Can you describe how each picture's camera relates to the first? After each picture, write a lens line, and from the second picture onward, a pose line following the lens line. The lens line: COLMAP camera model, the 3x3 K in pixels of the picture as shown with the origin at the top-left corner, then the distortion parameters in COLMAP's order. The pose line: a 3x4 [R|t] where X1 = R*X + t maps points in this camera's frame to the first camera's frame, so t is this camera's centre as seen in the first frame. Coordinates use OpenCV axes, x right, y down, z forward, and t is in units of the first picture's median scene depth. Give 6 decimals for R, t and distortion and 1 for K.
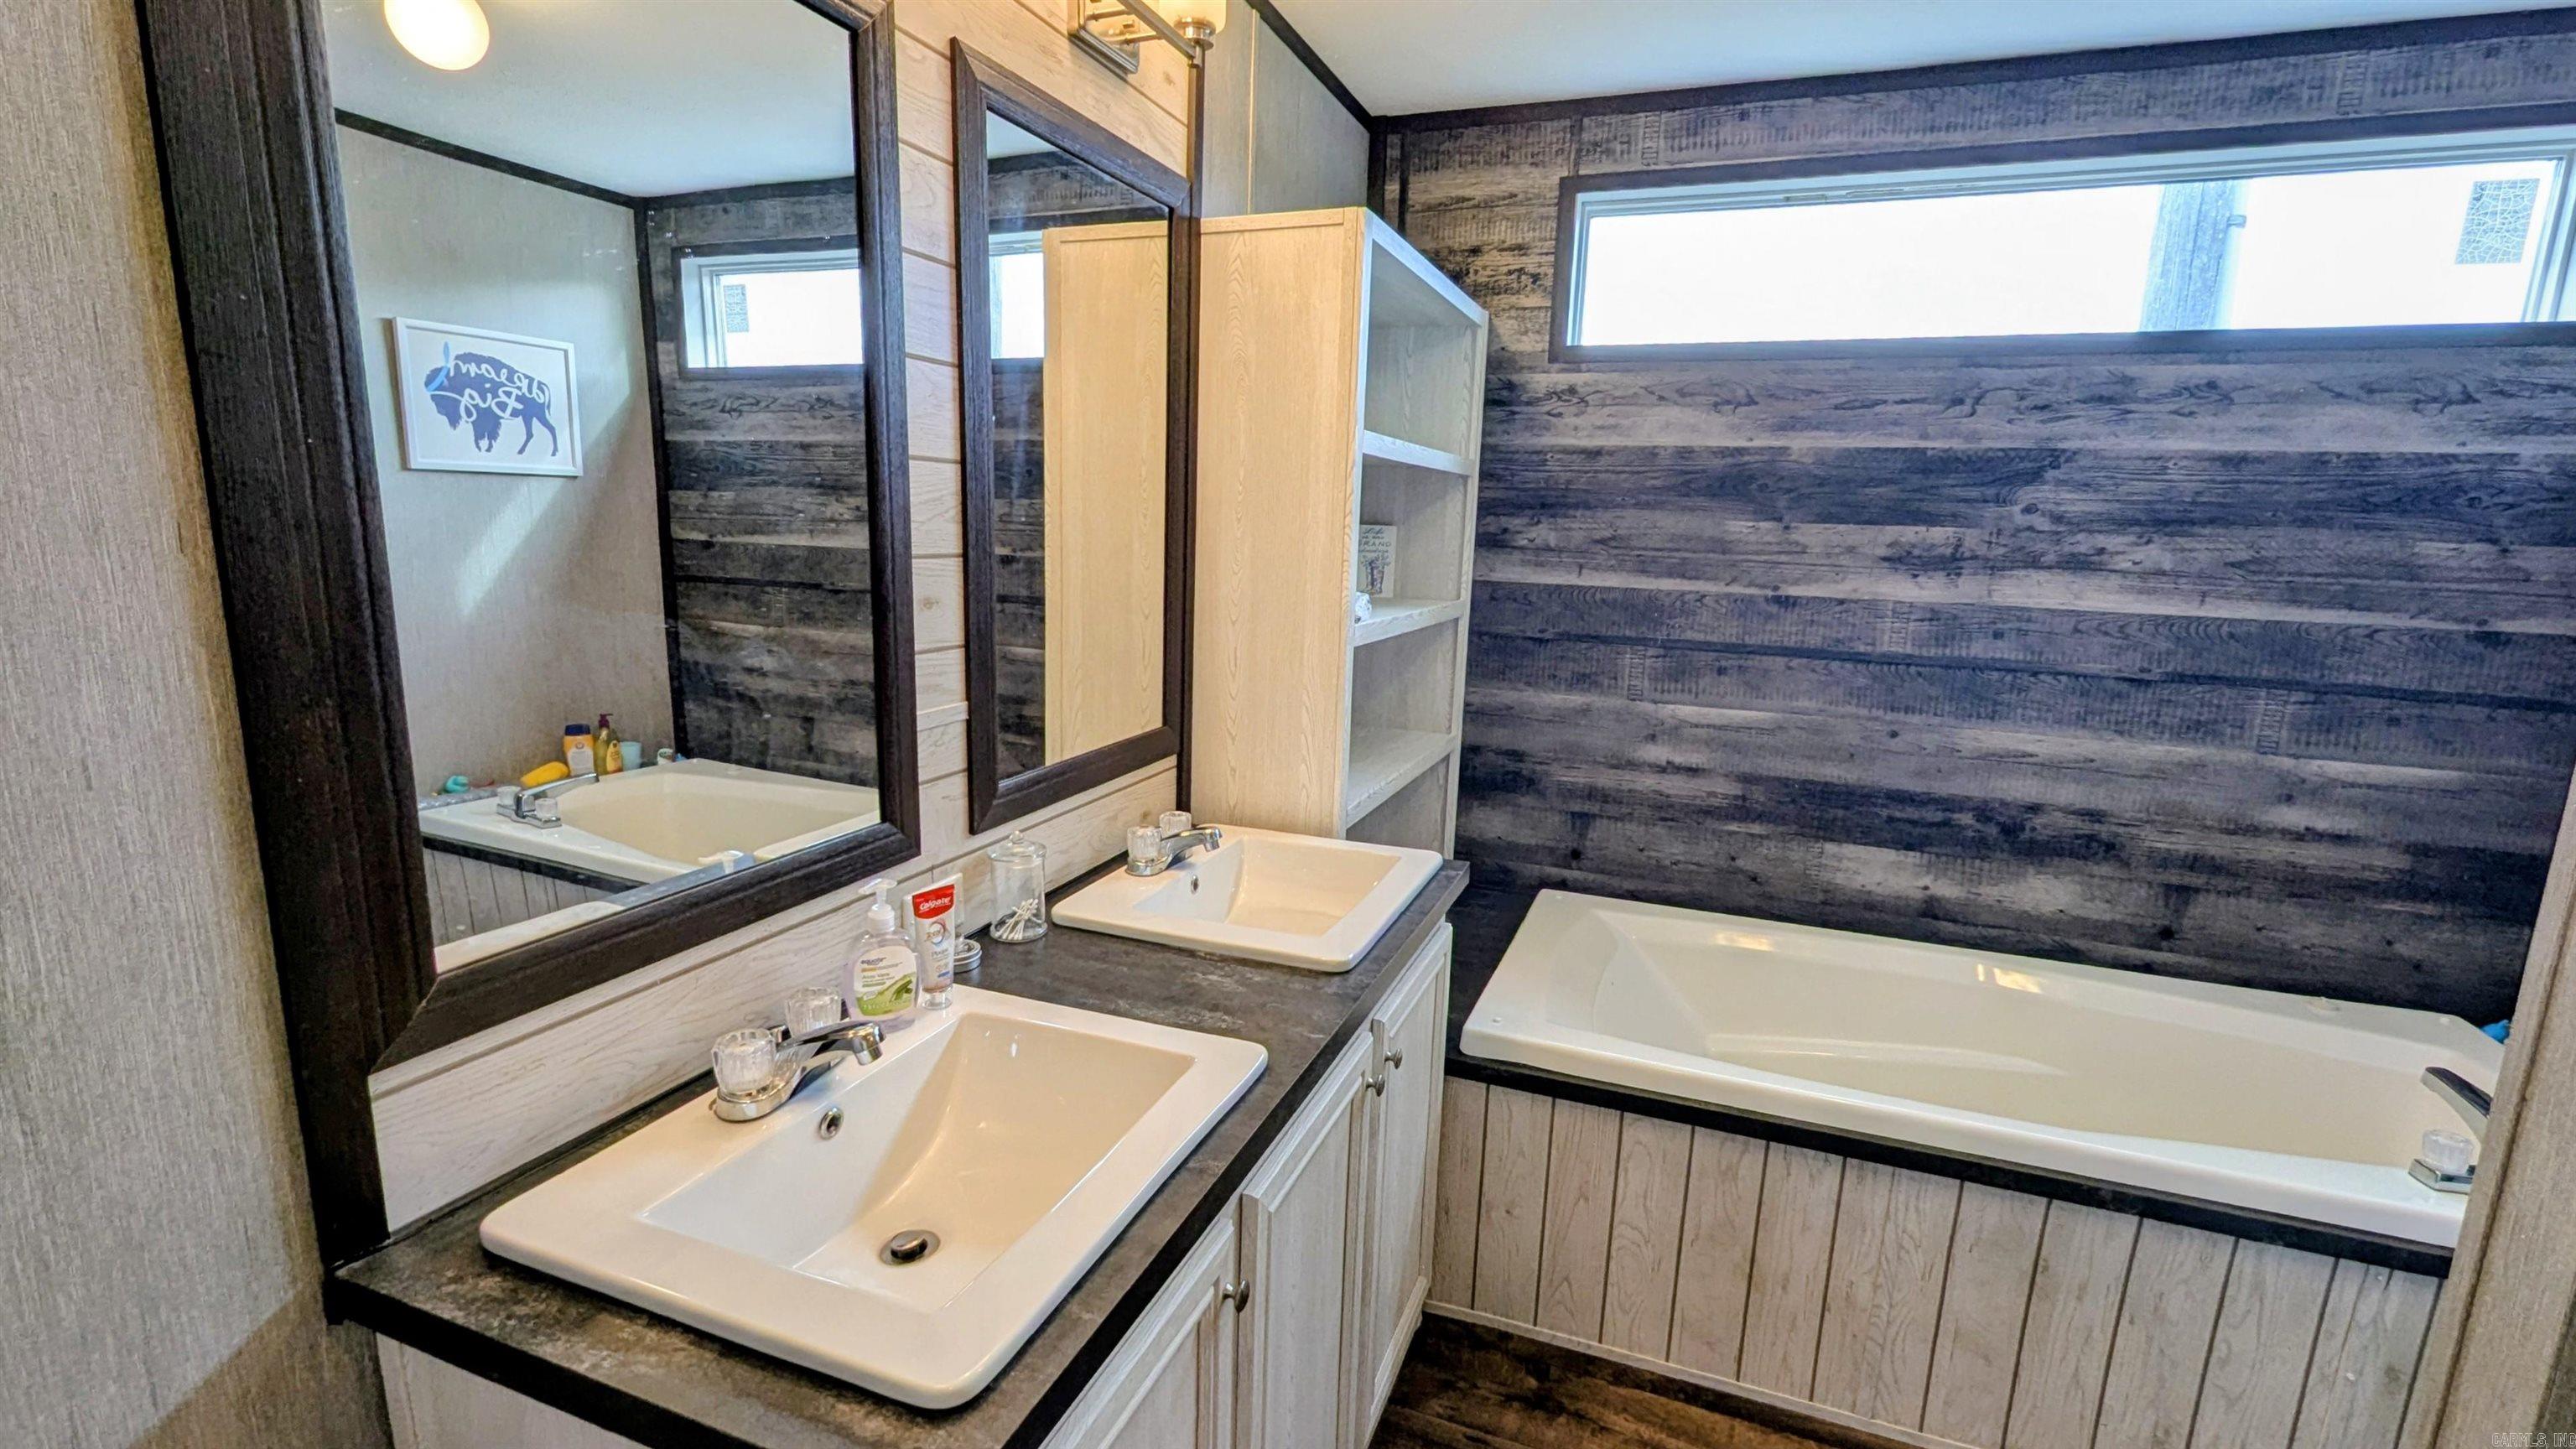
lens RADIAL K [[1112.6, 0, 1297.5], [0, 1112.6, 723.4], [0, 0, 1]] dist [-0.002048, -0.000684]
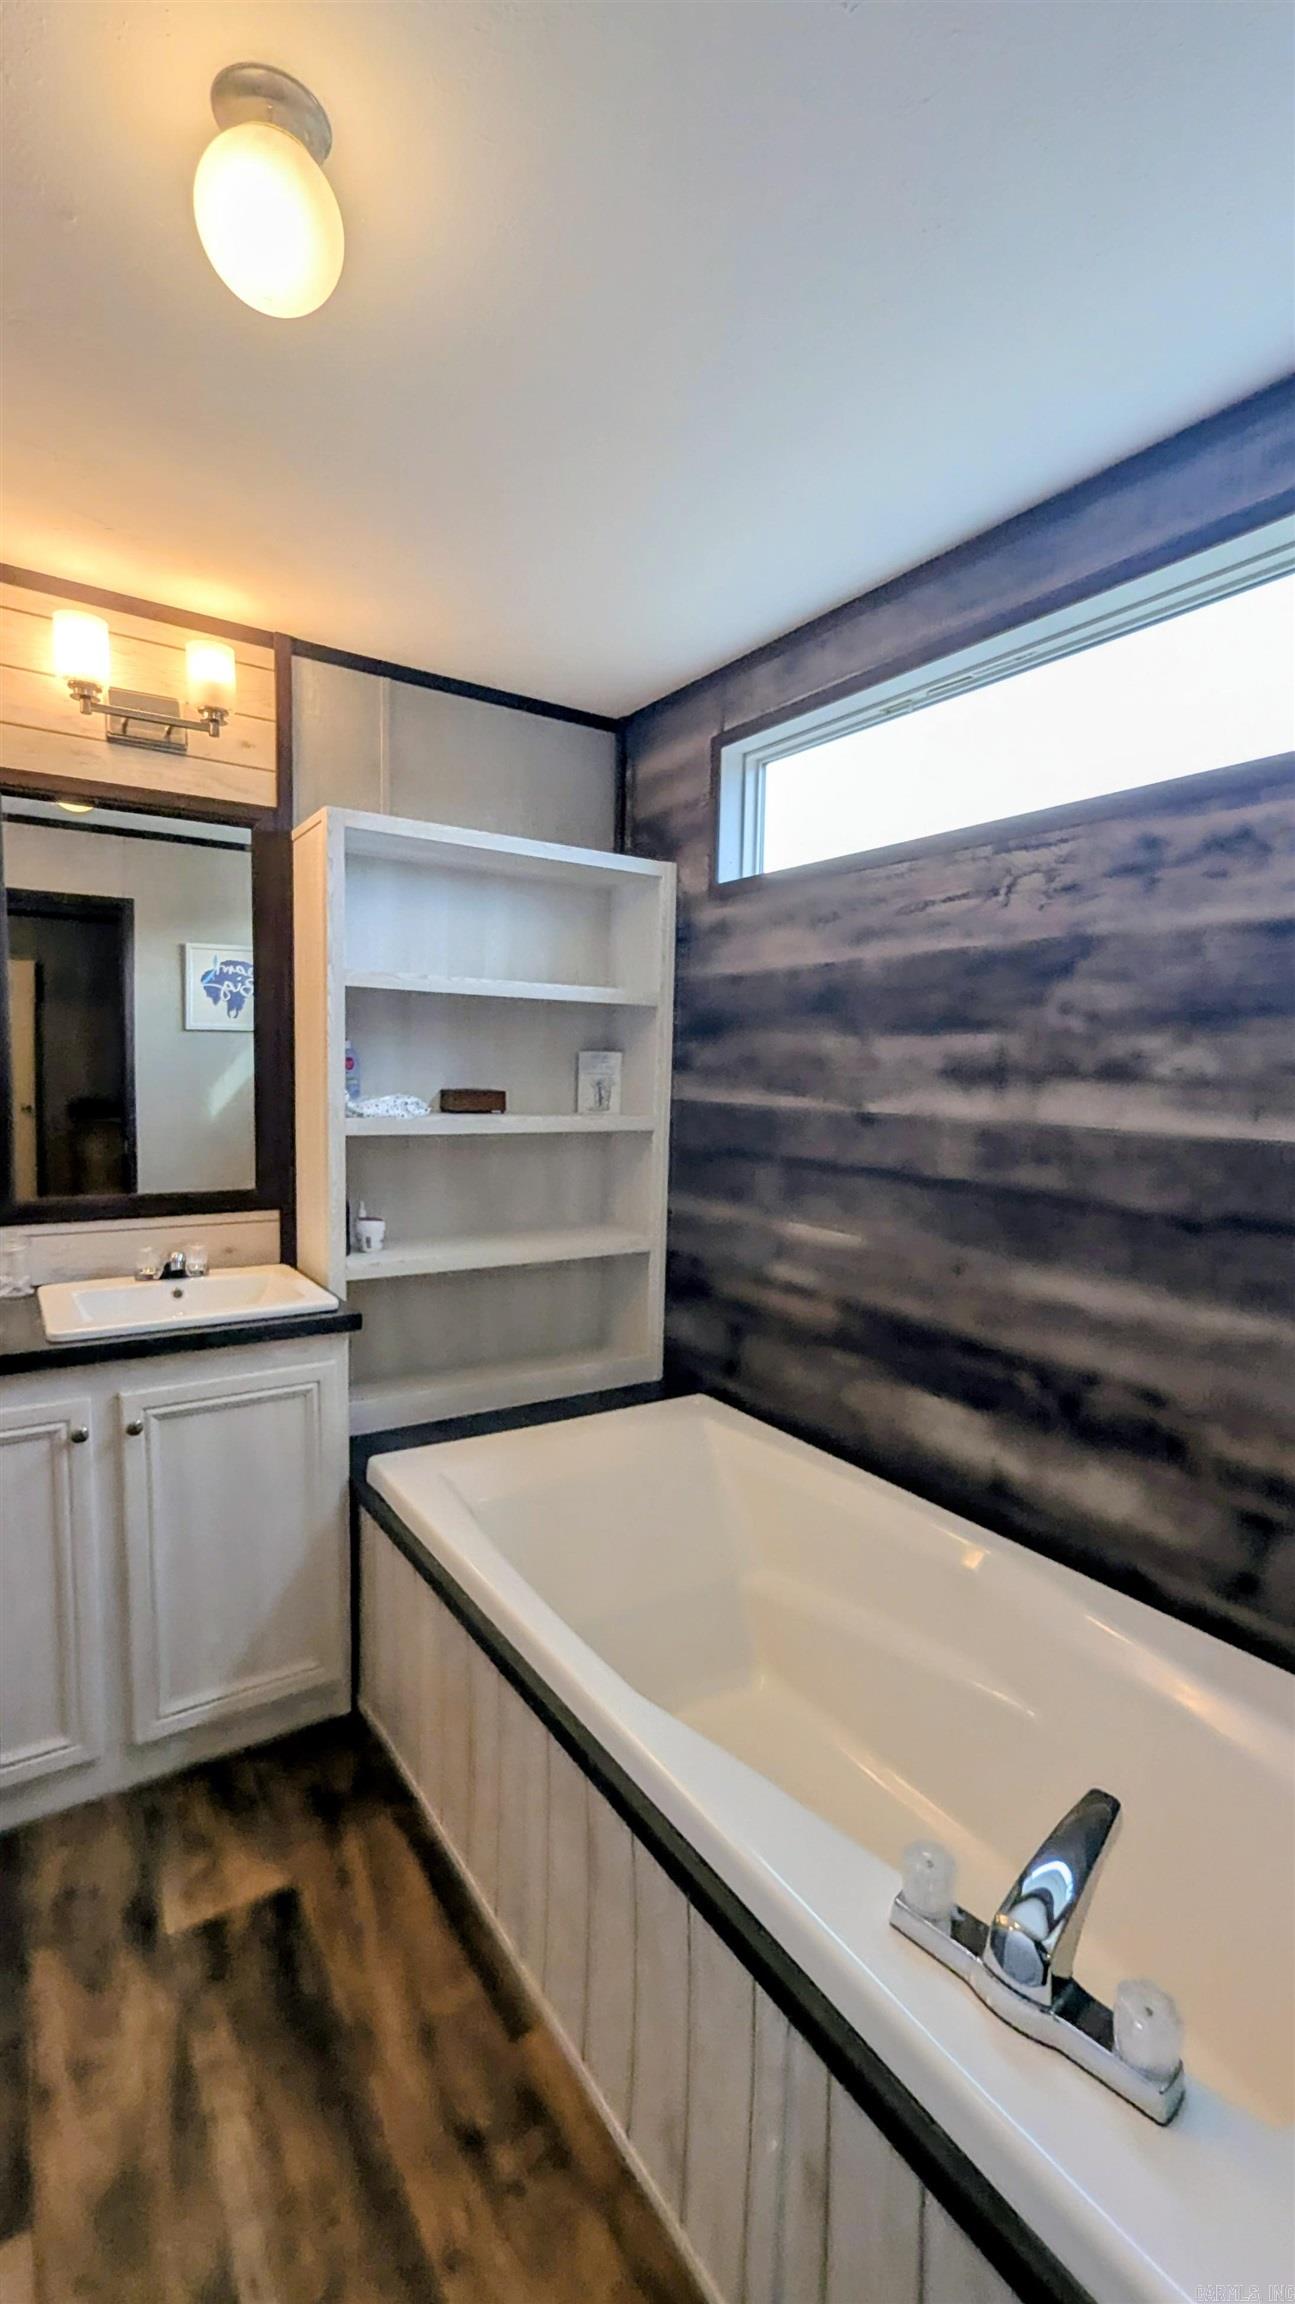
lens RADIAL K [[995.1, 0, 647.5], [0, 995.1, 1152.0], [0, 0, 1]] dist [-0.002048, -0.000684]
pose [[0.811417, 0.038057, -0.583228, 0.812862], [-0.106346, 0.990834, -0.083299, 0.008705], [0.574712, 0.129614, 0.808026, 0.224150]]
